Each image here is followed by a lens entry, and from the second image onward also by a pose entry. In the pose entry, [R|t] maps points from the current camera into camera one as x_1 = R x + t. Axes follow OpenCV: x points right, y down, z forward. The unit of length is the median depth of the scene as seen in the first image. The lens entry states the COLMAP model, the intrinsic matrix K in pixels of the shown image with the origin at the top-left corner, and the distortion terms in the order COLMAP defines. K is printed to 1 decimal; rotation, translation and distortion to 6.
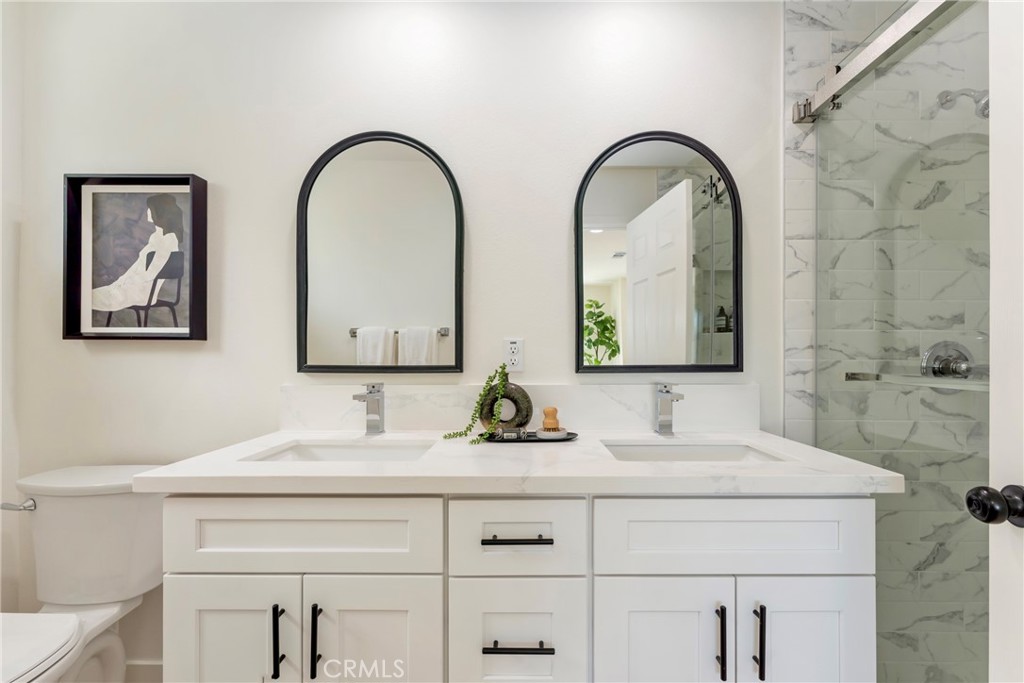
lens RADIAL K [[447.9, 0, 512.0], [0, 447.9, 341.5], [0, 0, 1]] dist [-0.001824, -0.000630]
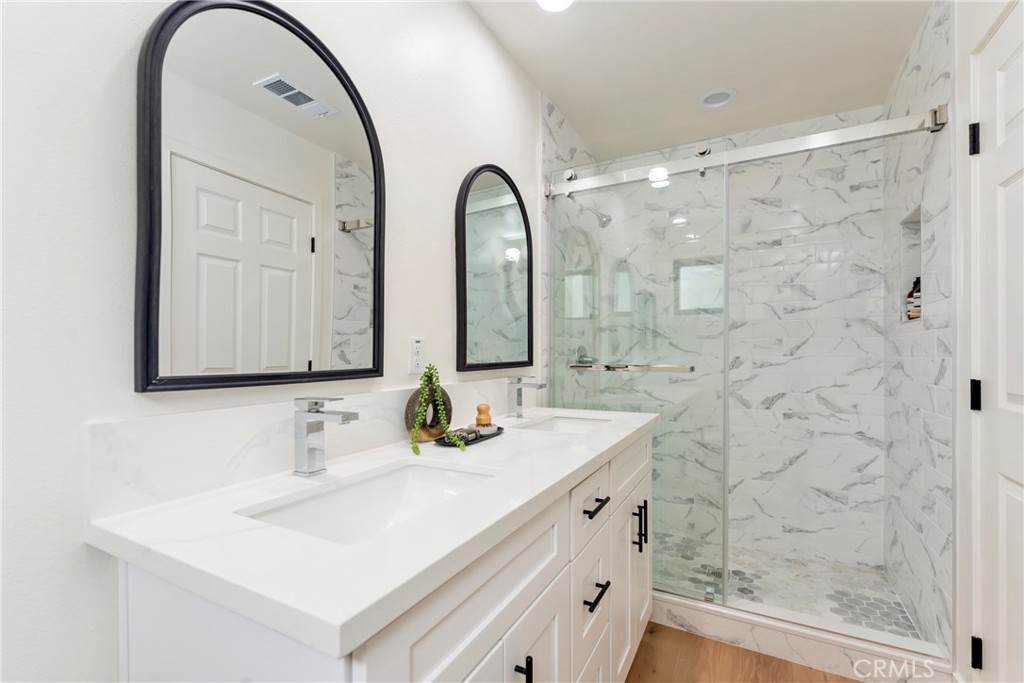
lens RADIAL K [[447.9, 0, 512.0], [0, 447.9, 341.5], [0, 0, 1]] dist [-0.001824, -0.000630]
pose [[0.472807, 0.019196, 0.880957, -0.720635], [-0.008357, 0.999815, -0.017300, 0.017509], [-0.881126, 0.000818, 0.472880, 0.402043]]
